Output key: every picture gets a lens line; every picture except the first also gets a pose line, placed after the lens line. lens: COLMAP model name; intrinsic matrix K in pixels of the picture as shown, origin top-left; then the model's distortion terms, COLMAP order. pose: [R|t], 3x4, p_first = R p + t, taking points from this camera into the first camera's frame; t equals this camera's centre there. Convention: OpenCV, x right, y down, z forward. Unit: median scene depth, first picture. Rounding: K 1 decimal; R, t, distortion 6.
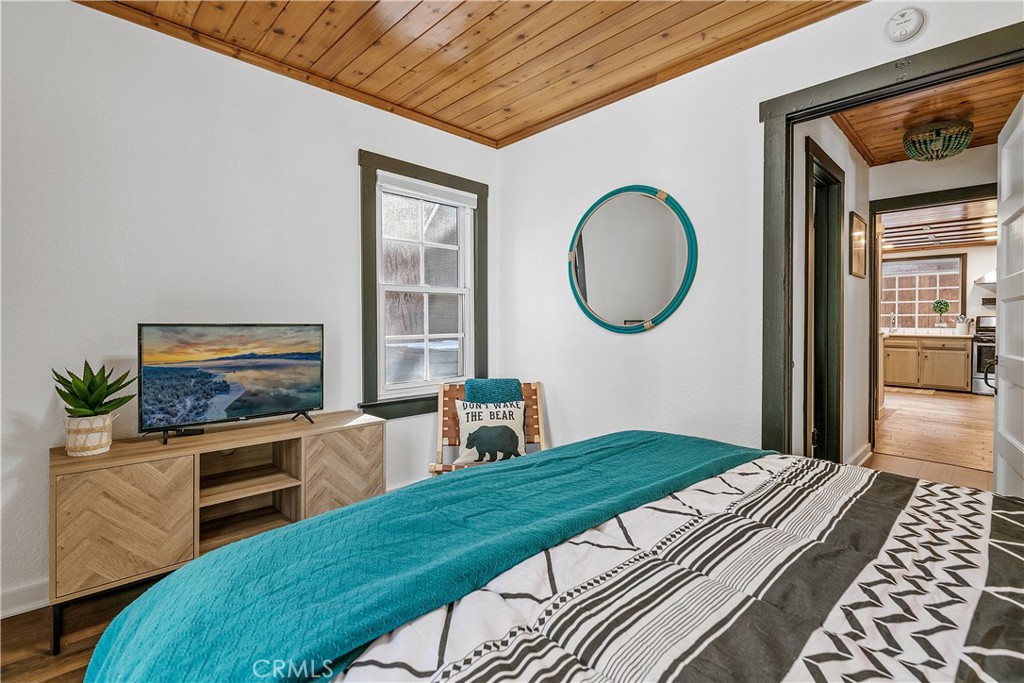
lens RADIAL K [[479.5, 0, 509.5], [0, 479.5, 333.5], [0, 0, 1]] dist [-0.003047, -0.000067]
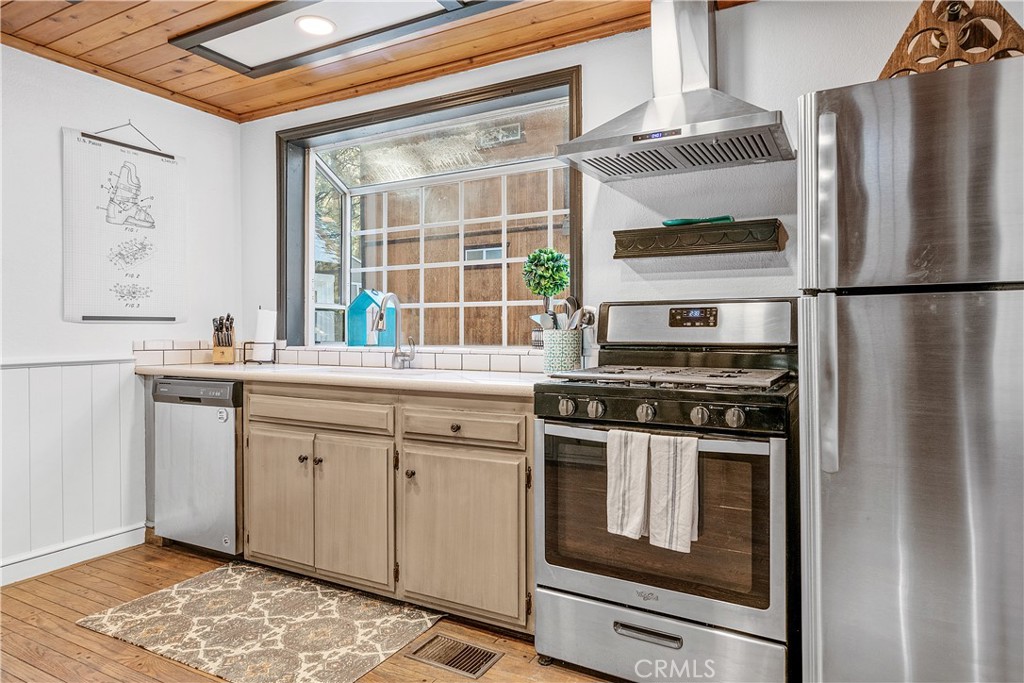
lens RADIAL K [[634.8, 0, 514.7], [0, 634.8, 339.6], [0, 0, 1]] dist [0.001860, 0.000058]
pose [[0.954794, -0.001453, 0.297264, 0.832757], [0.006258, 0.999865, -0.015211, -0.012189], [-0.297202, 0.016384, 0.954674, 0.693922]]
